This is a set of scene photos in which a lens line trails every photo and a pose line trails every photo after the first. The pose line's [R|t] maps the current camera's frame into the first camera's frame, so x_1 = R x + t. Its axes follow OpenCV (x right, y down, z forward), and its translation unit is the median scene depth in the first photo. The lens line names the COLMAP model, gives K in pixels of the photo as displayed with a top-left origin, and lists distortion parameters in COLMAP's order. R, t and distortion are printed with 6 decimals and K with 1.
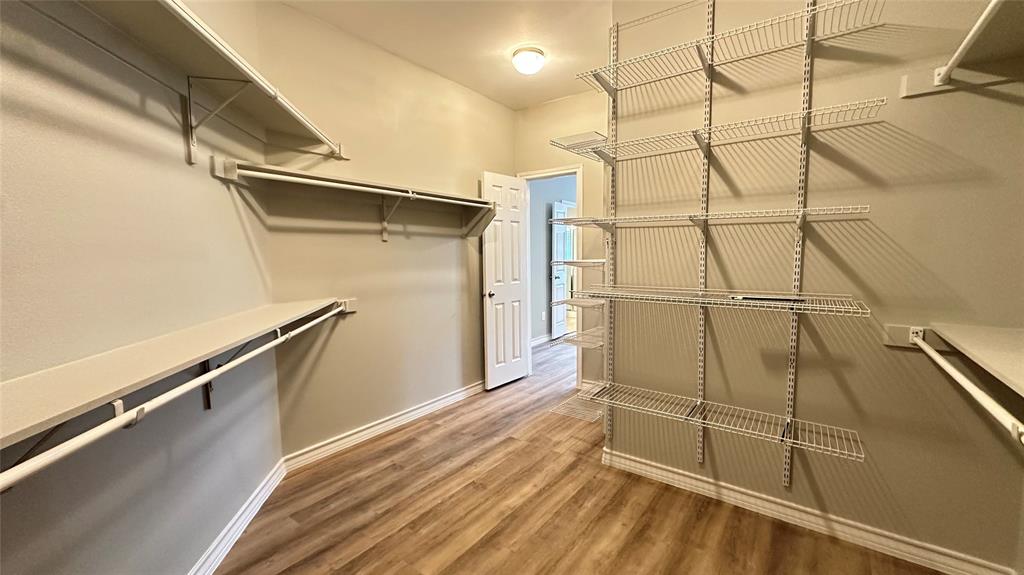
lens RADIAL K [[408.4, 0, 513.4], [0, 408.4, 287.4], [0, 0, 1]] dist [-0.010349, 0.000225]
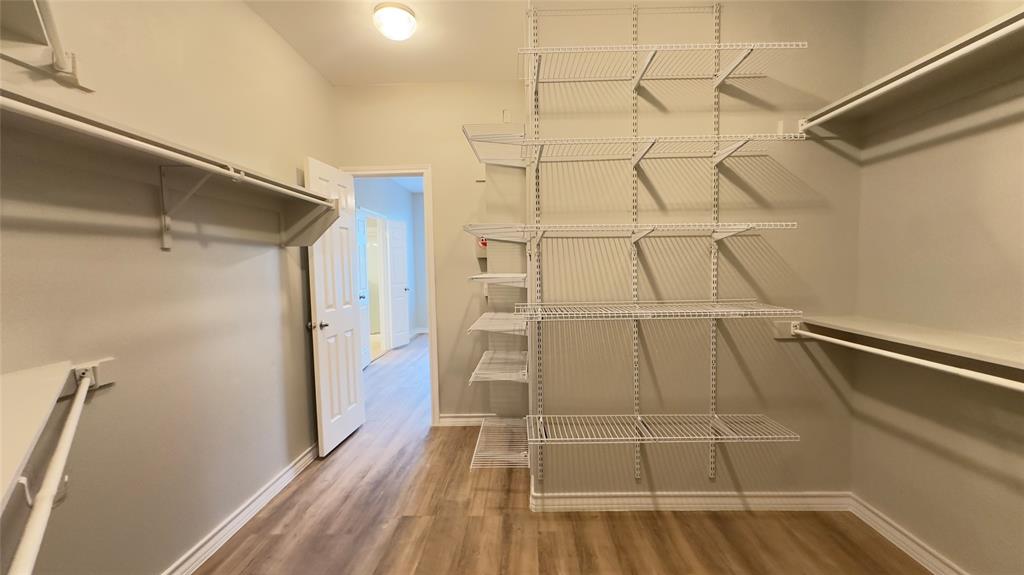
lens RADIAL K [[407.2, 0, 512.0], [0, 407.2, 287.5], [0, 0, 1]] dist [-0.008529, 0.000399]
pose [[0.818173, -0.039222, 0.573633, -0.312240], [0.059697, 0.998073, -0.016904, -0.027967], [-0.571865, 0.048074, 0.818938, 0.330674]]
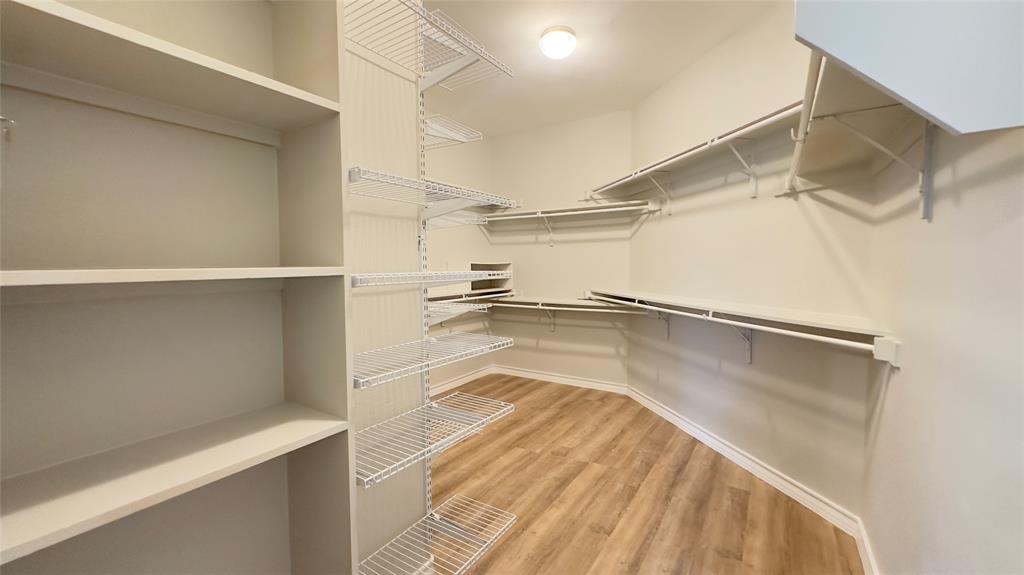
lens RADIAL K [[407.2, 0, 512.0], [0, 407.2, 287.5], [0, 0, 1]] dist [-0.008529, 0.000399]
pose [[-0.997637, 0.022887, -0.064775, 0.138694], [0.013545, 0.989895, 0.141155, -0.137110], [0.067351, 0.139944, -0.987866, 1.727345]]
